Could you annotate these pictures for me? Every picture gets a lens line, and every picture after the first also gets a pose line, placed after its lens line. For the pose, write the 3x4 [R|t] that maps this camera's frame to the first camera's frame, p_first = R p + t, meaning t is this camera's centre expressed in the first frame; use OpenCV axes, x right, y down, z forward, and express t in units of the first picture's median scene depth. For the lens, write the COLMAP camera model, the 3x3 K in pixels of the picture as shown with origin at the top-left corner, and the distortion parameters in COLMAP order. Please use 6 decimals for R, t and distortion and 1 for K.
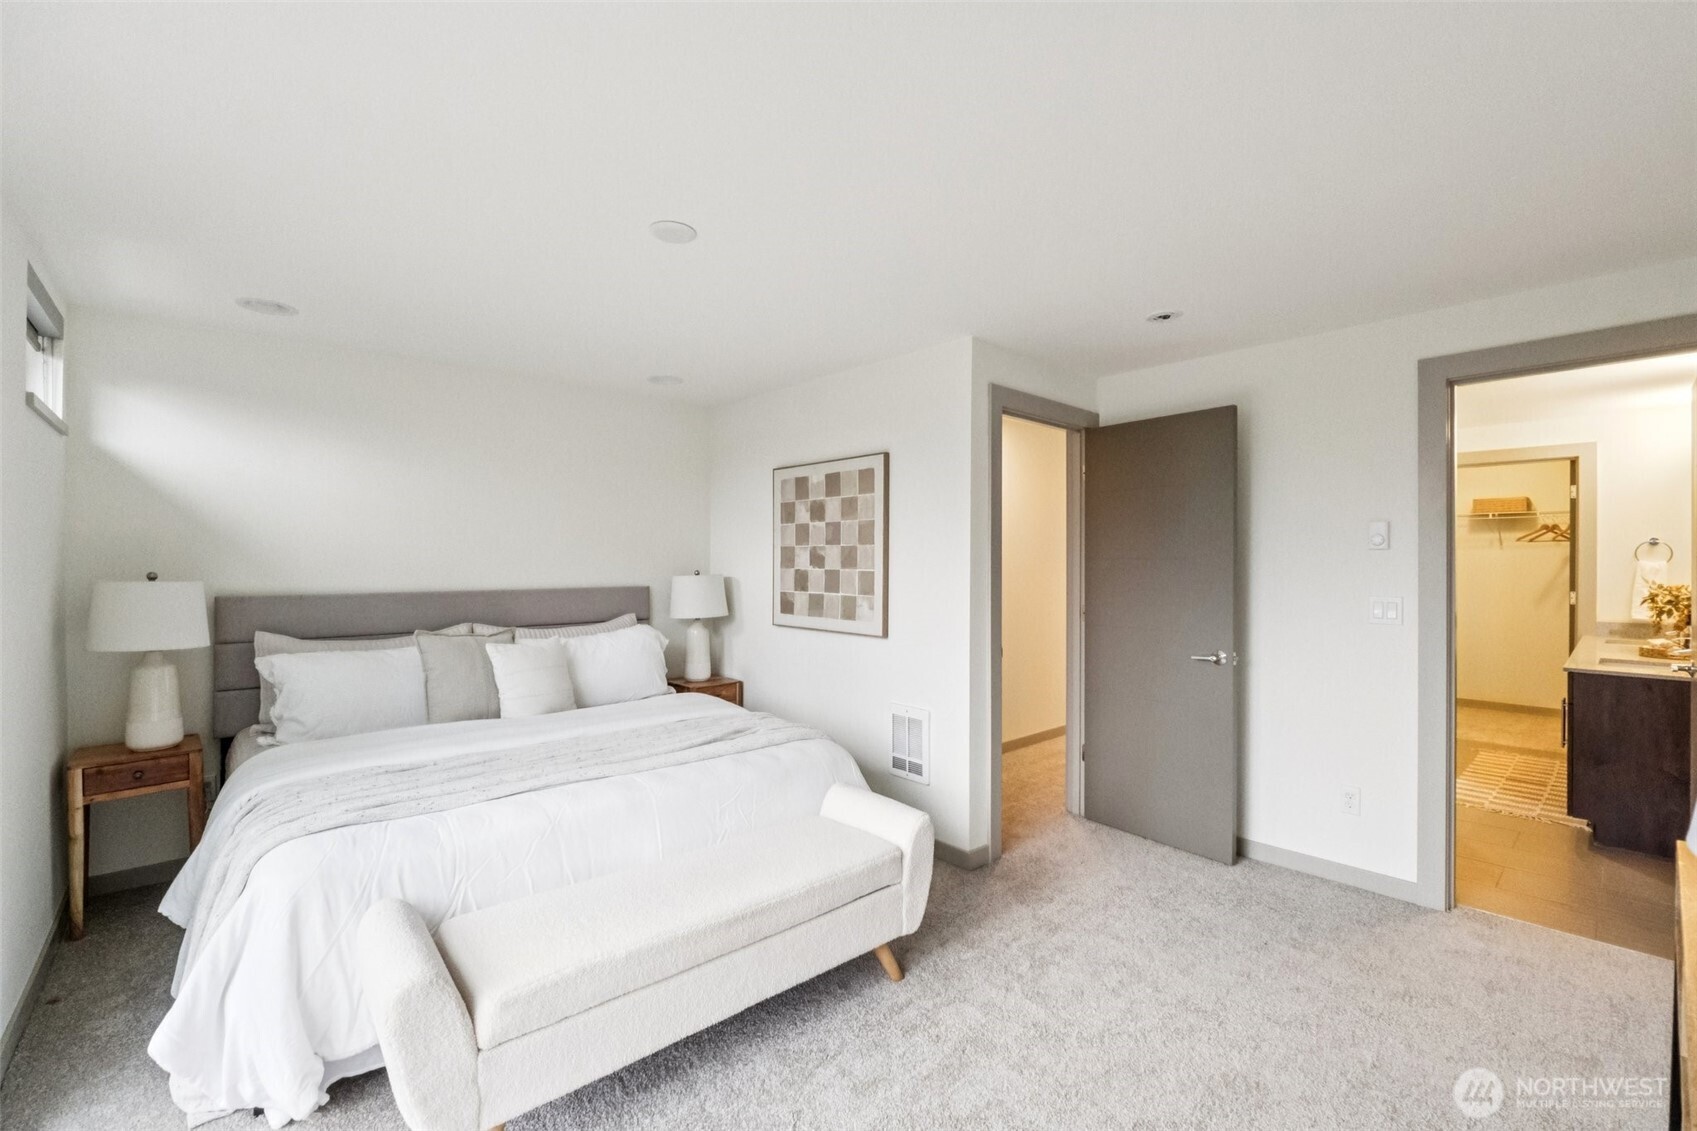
lens RADIAL K [[722.2, 0, 802.8], [0, 722.2, 559.4], [0, 0, 1]] dist [-0.029006, 0.000429]
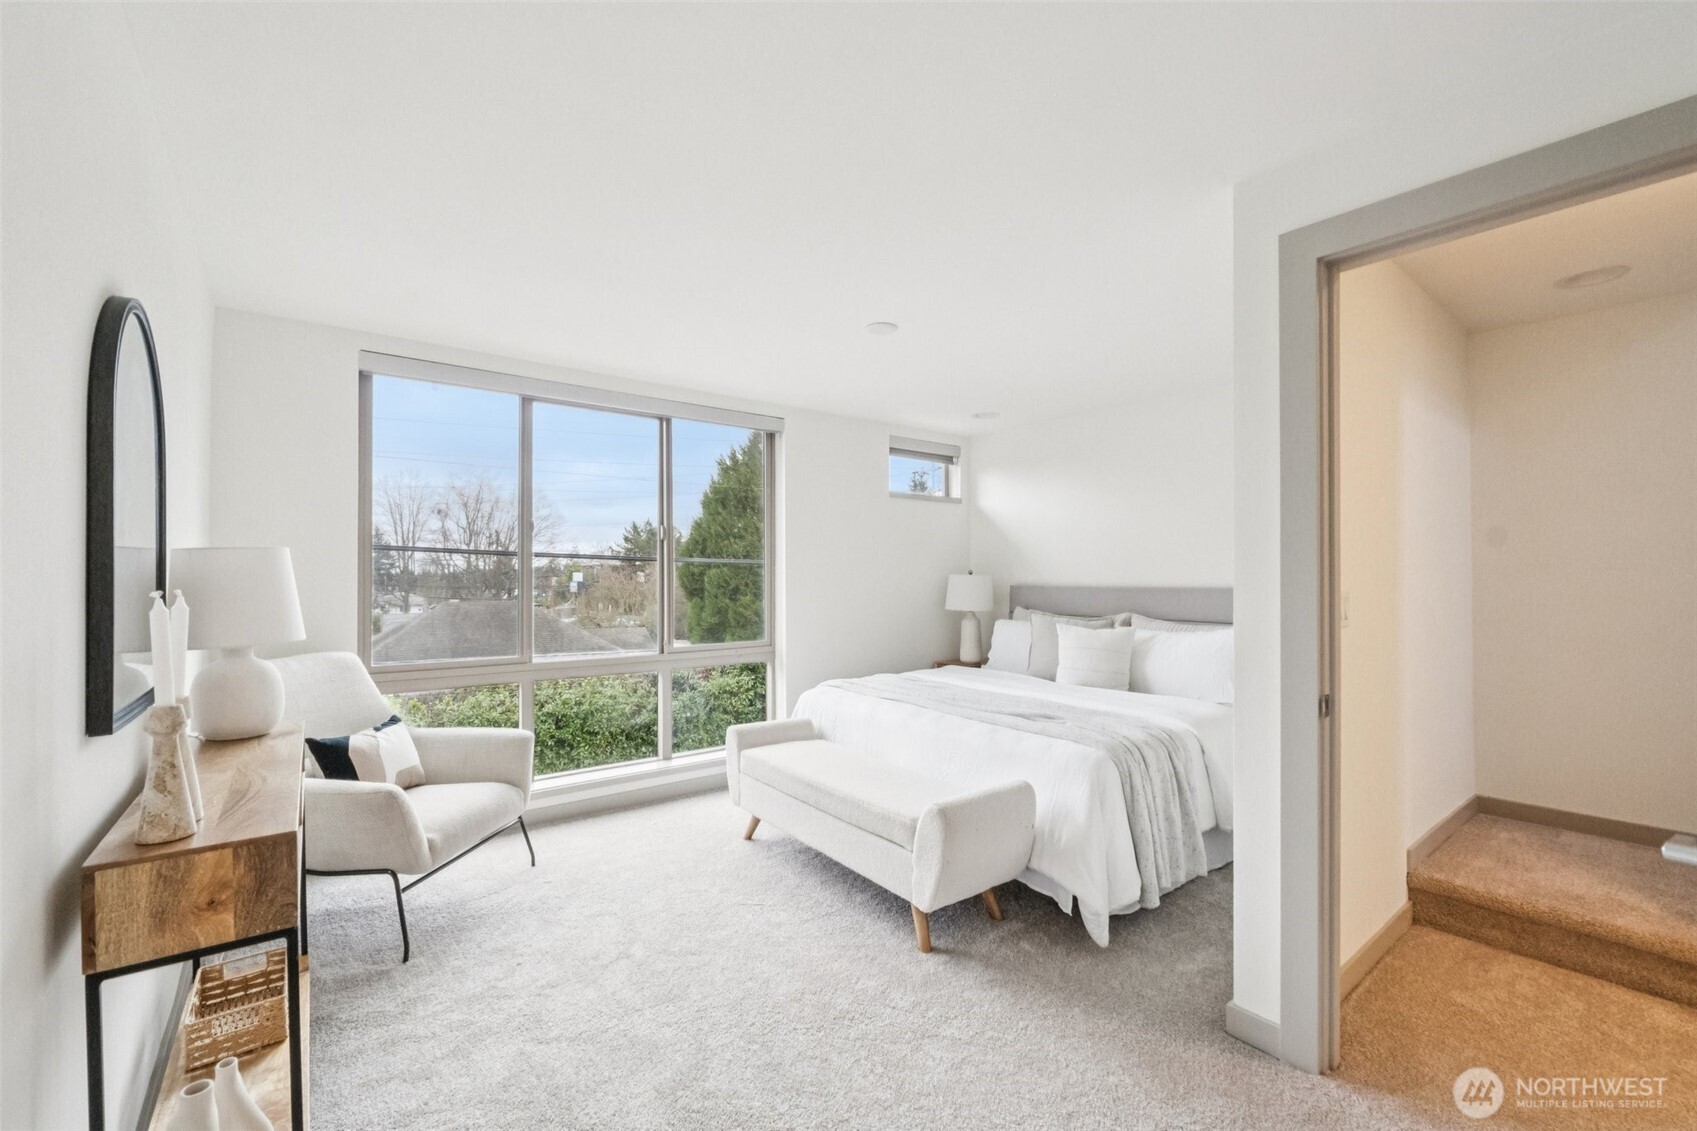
lens RADIAL K [[706.4, 0, 853.0], [0, 706.4, 560.2], [0, 0, 1]] dist [-0.008300, -0.000092]
pose [[-0.024730, -0.004994, -0.999682, 1.007750], [0.011509, 0.999920, -0.005280, 0.001129], [0.999628, -0.011635, -0.024671, 0.762990]]
